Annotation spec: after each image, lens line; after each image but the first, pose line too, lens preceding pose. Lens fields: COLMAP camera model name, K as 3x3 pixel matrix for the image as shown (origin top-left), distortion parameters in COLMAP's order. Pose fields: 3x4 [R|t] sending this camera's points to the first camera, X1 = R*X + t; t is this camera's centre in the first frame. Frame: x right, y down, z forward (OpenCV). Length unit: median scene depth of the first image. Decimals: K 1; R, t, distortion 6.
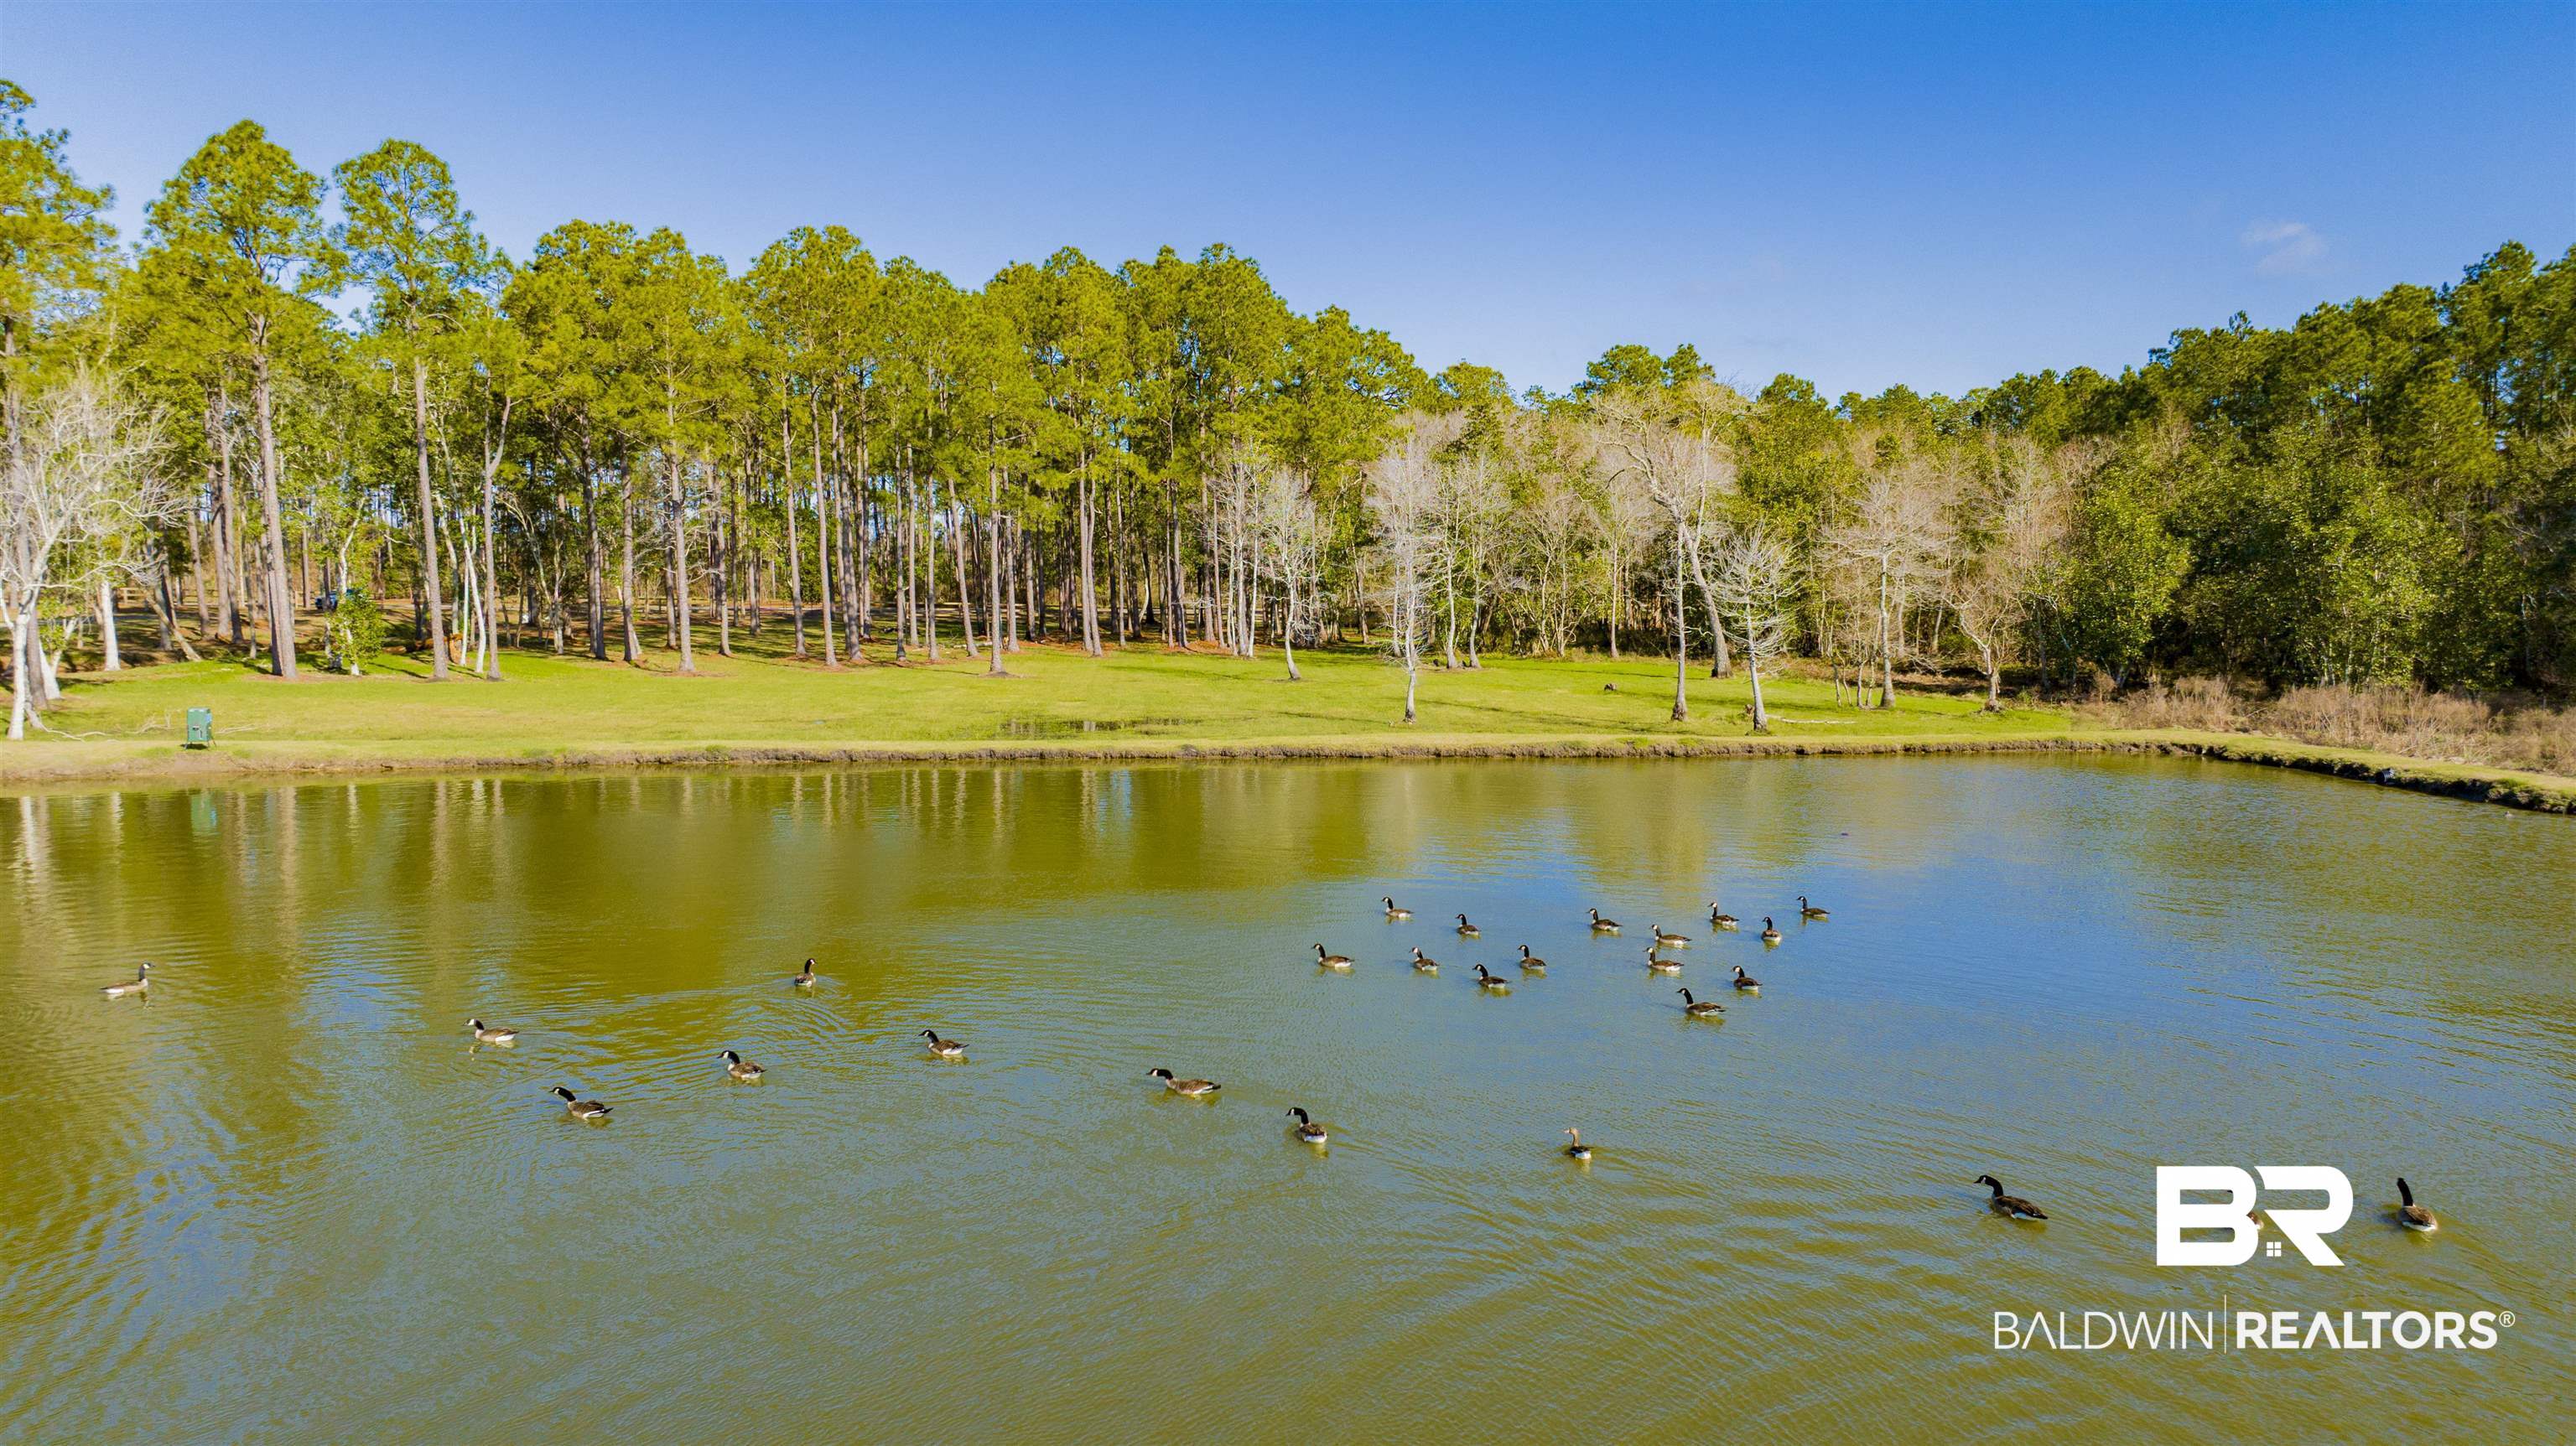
lens RADIAL K [[1850.9, 0, 1288.0], [0, 1850.9, 723.0], [0, 0, 1]] dist [-0.034255, -0.001117]
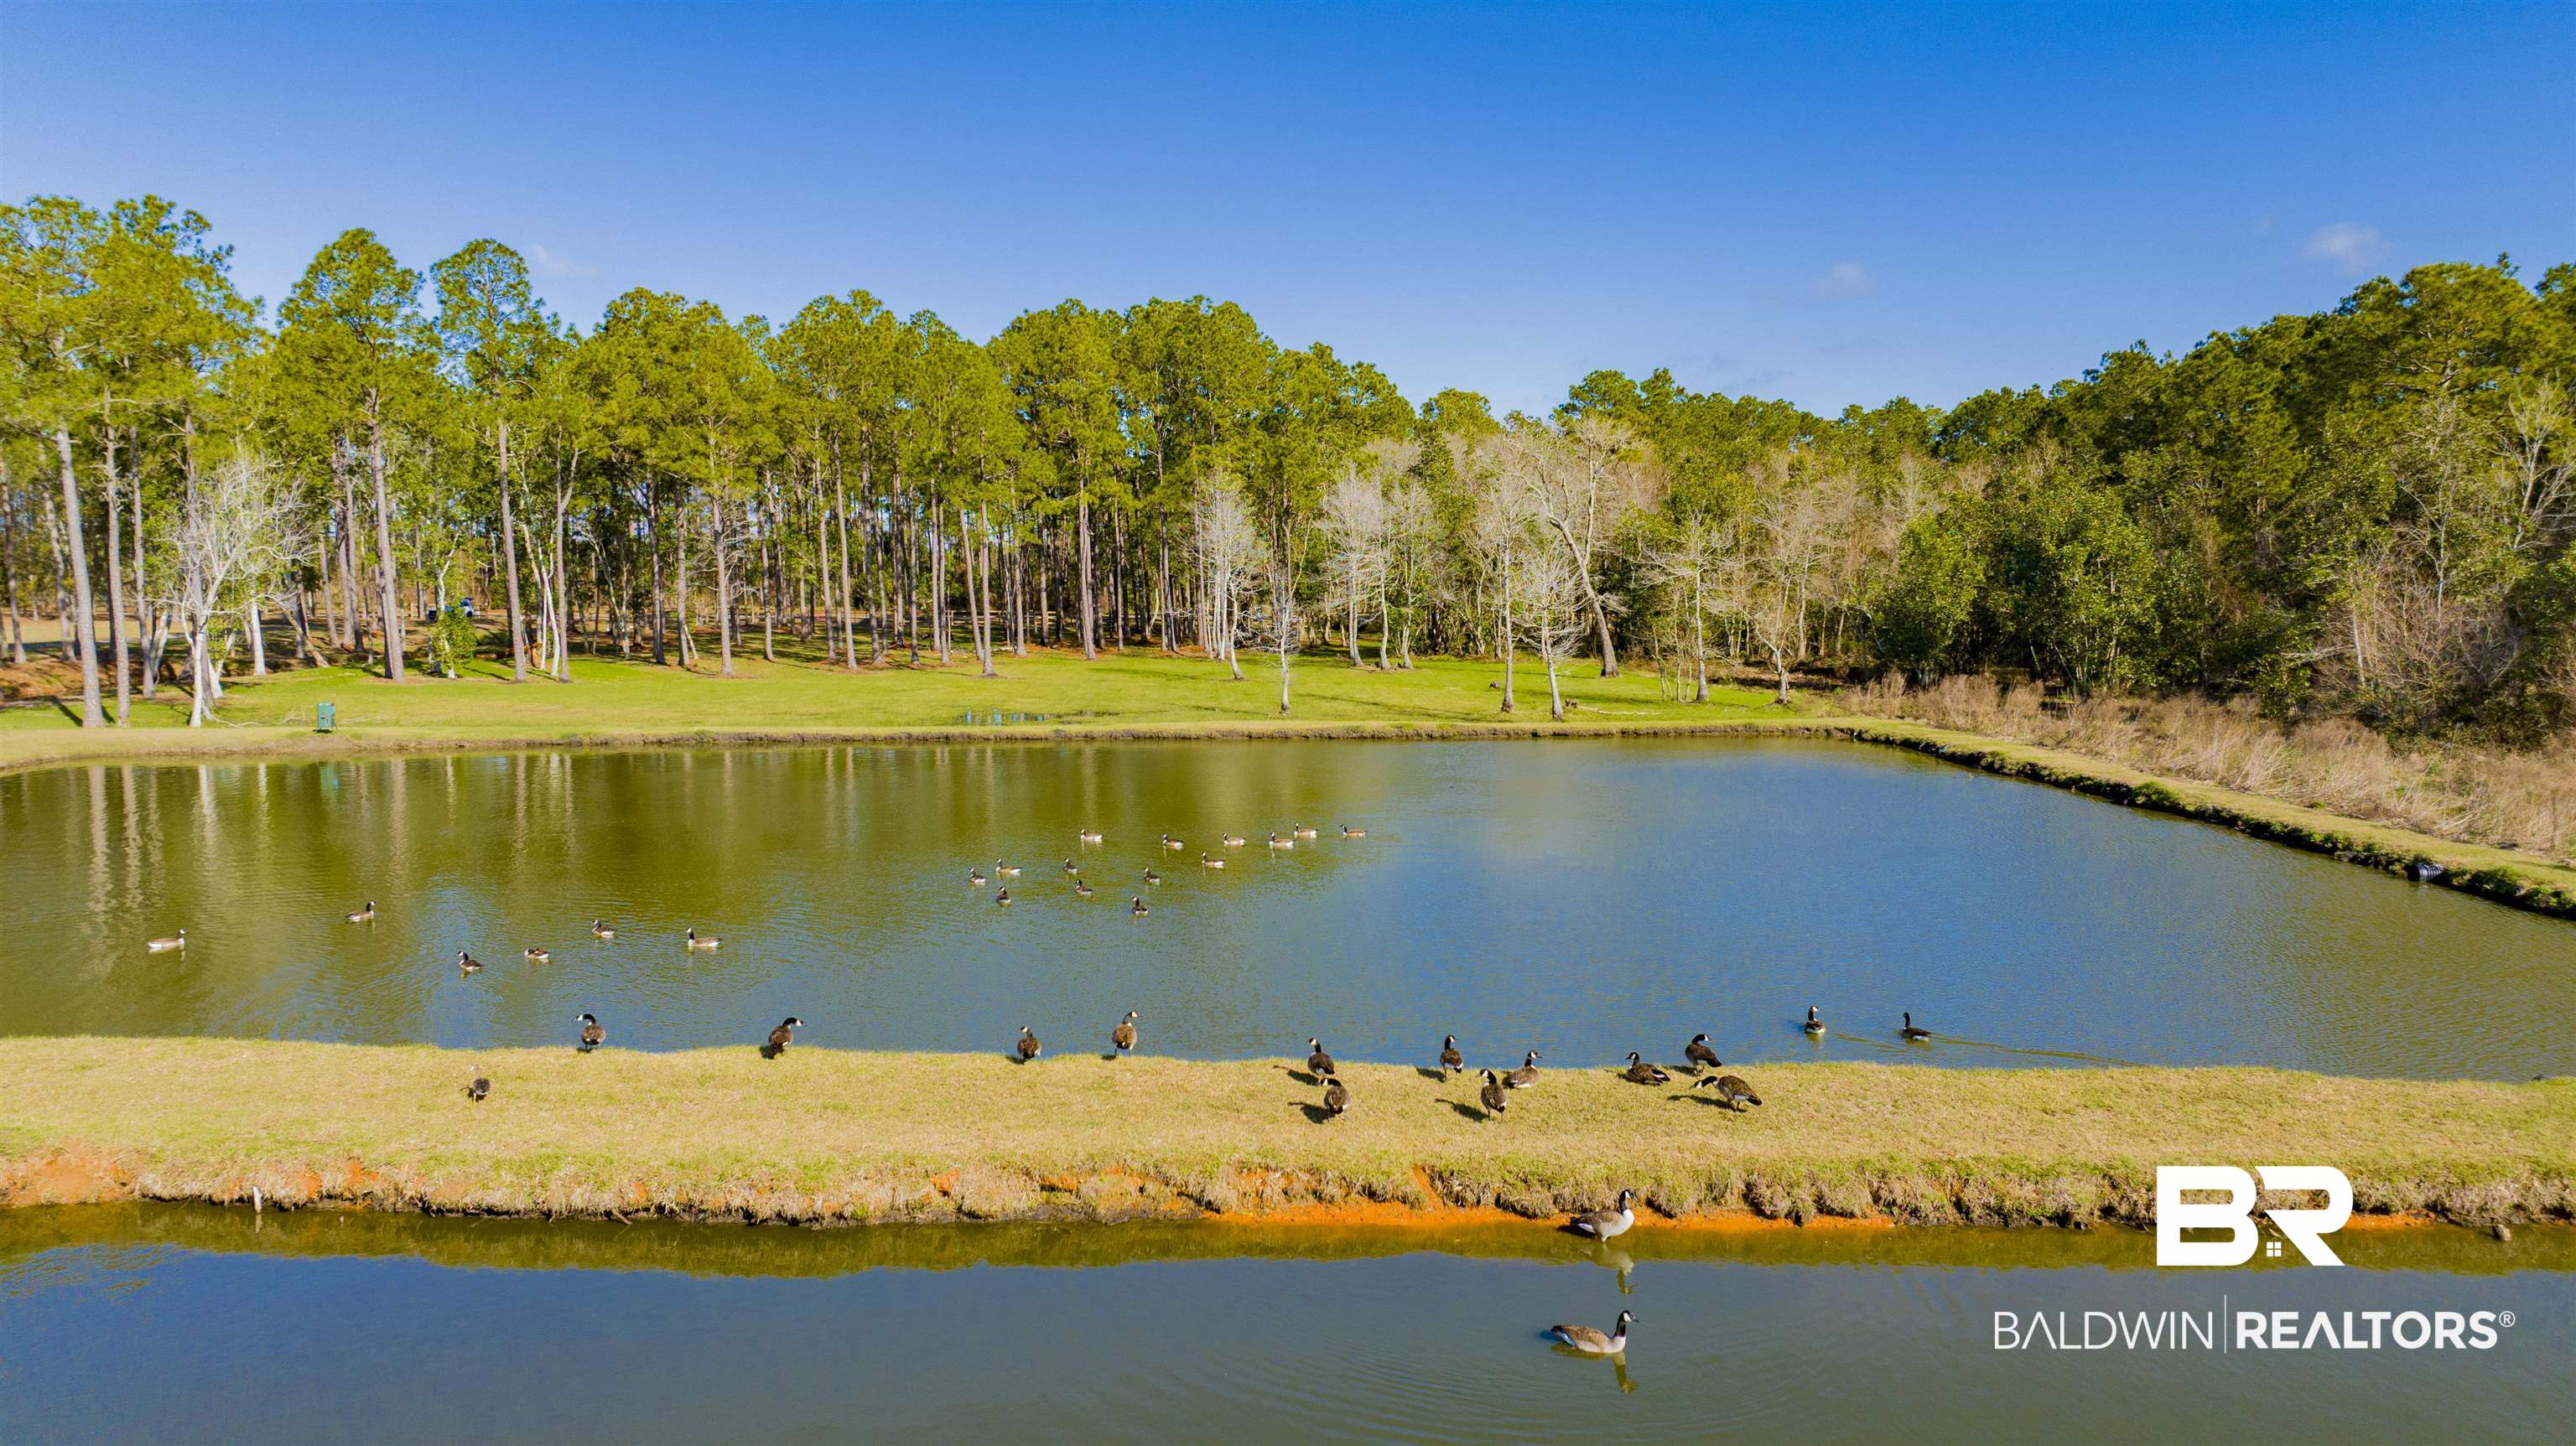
lens RADIAL K [[1850.9, 0, 1288.0], [0, 1850.9, 723.0], [0, 0, 1]] dist [-0.034255, -0.001117]
pose [[0.998475, -0.001632, -0.055179, 0.097854], [0.001636, 0.999999, 0.000035, 0.004030], [0.055179, -0.000126, 0.998476, -0.162321]]
